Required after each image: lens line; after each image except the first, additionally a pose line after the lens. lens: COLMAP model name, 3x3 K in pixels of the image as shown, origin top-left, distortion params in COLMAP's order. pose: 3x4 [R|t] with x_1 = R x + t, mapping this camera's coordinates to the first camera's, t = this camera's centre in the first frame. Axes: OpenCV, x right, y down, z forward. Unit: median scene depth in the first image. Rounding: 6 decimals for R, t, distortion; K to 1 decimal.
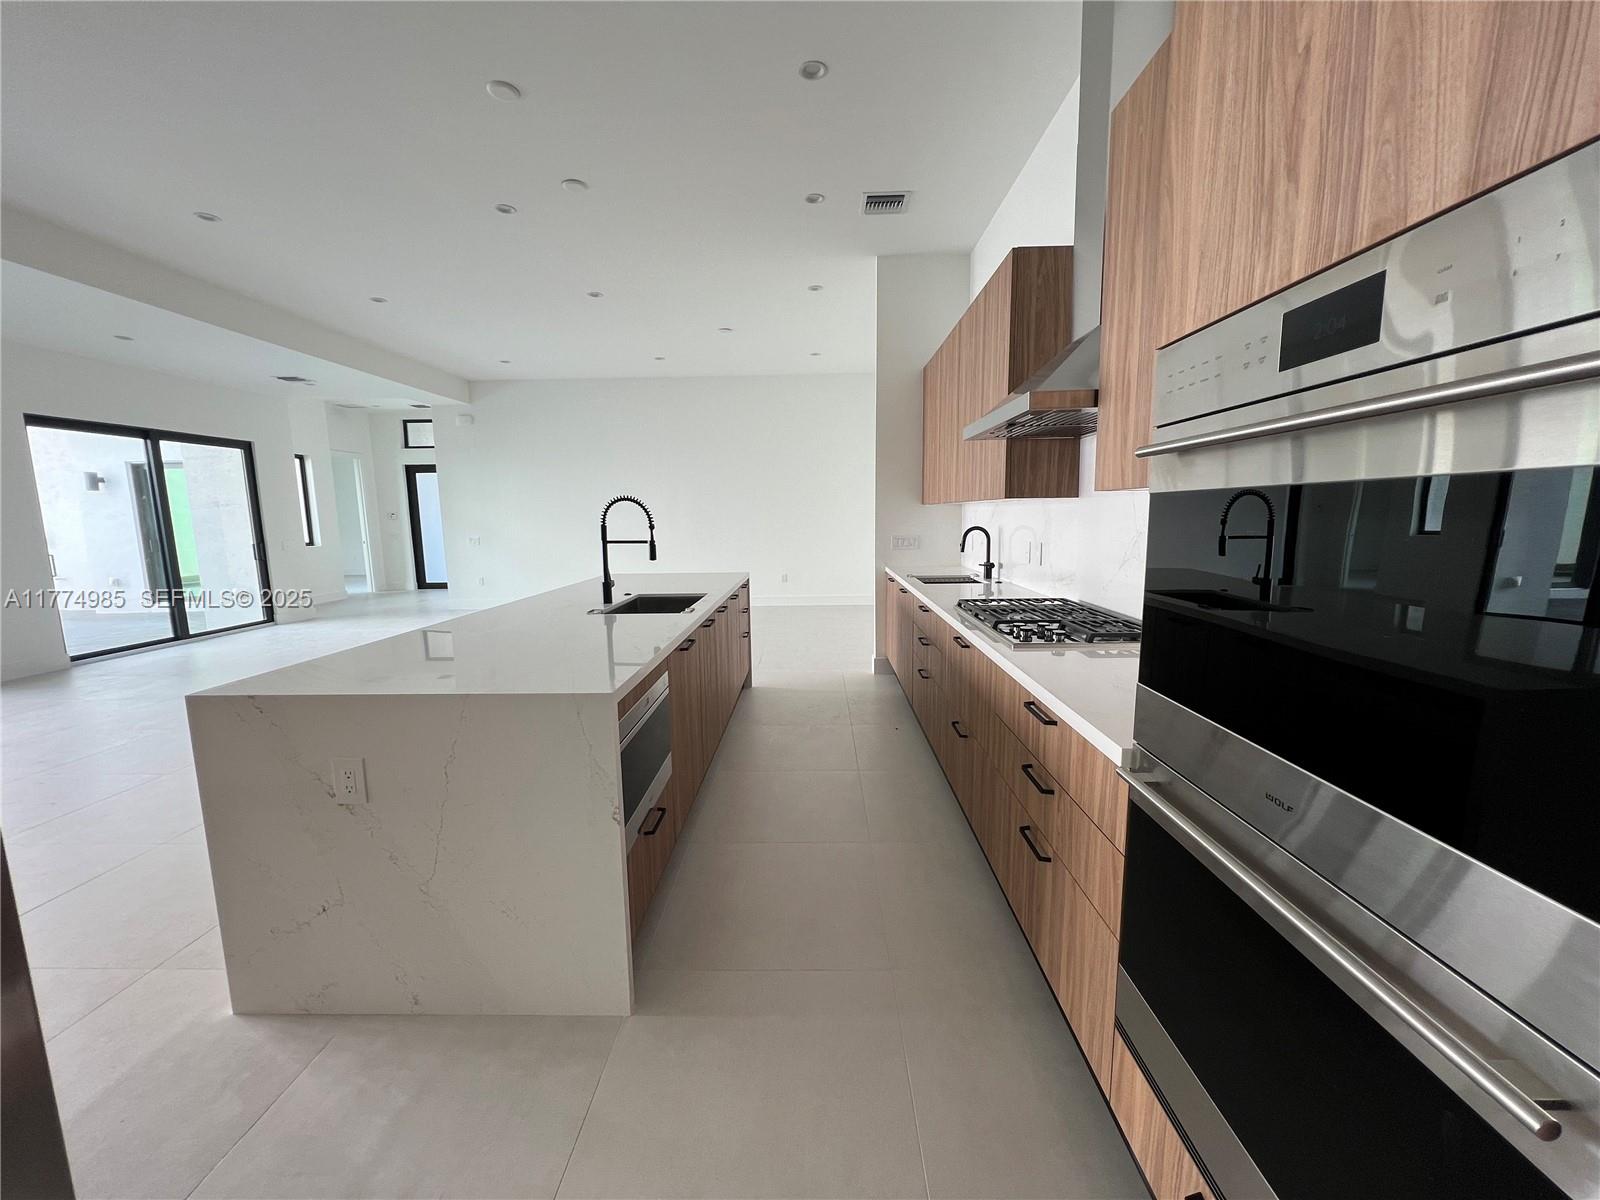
lens RADIAL K [[642.5, 0, 801.6], [0, 642.5, 608.0], [0, 0, 1]] dist [-0.006246, 0.000288]
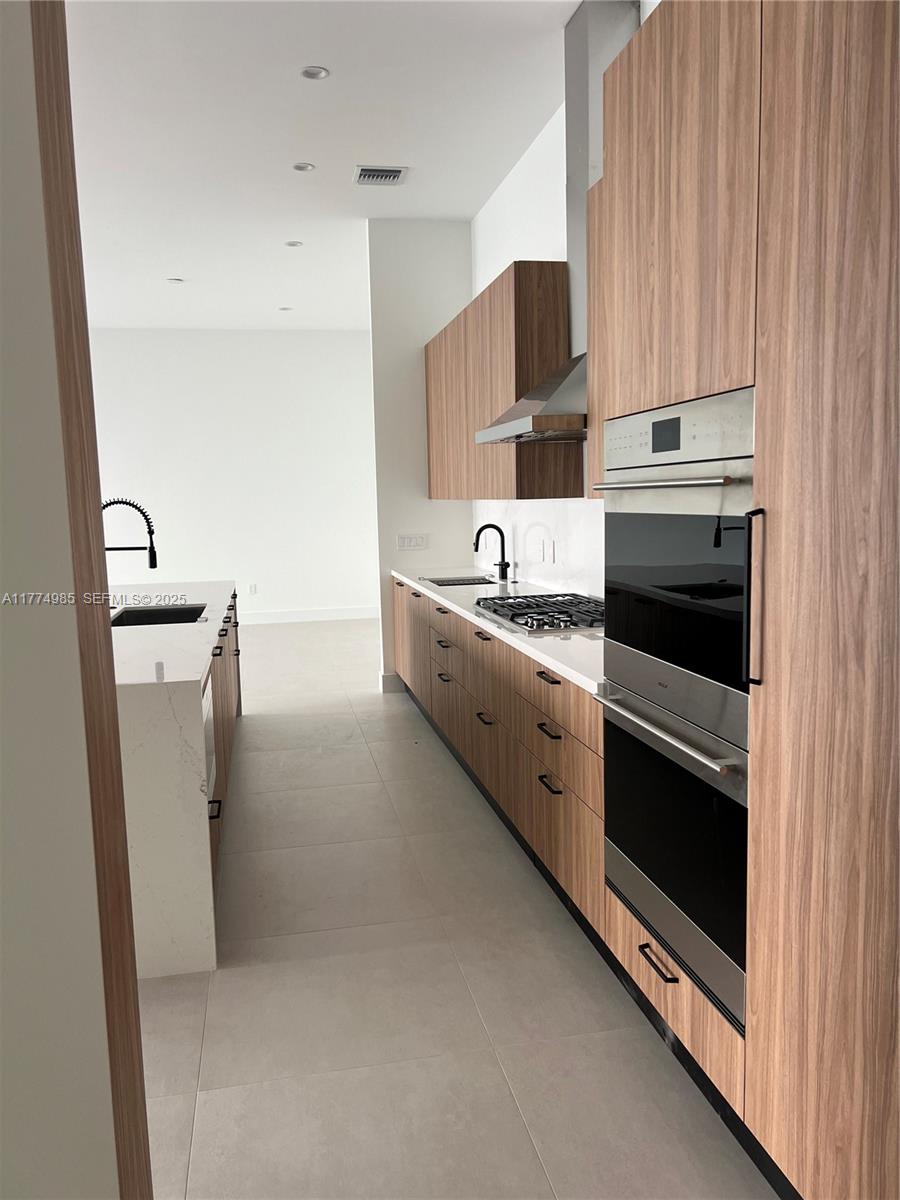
lens RADIAL K [[900.7, 0, 438.8], [0, 900.7, 603.9], [0, 0, 1]] dist [0.058277, -0.098854]
pose [[0.977256, -0.034610, 0.209217, -0.119408], [0.040966, 0.998819, -0.026124, 0.031476], [-0.208066, 0.034101, 0.977520, -0.401910]]
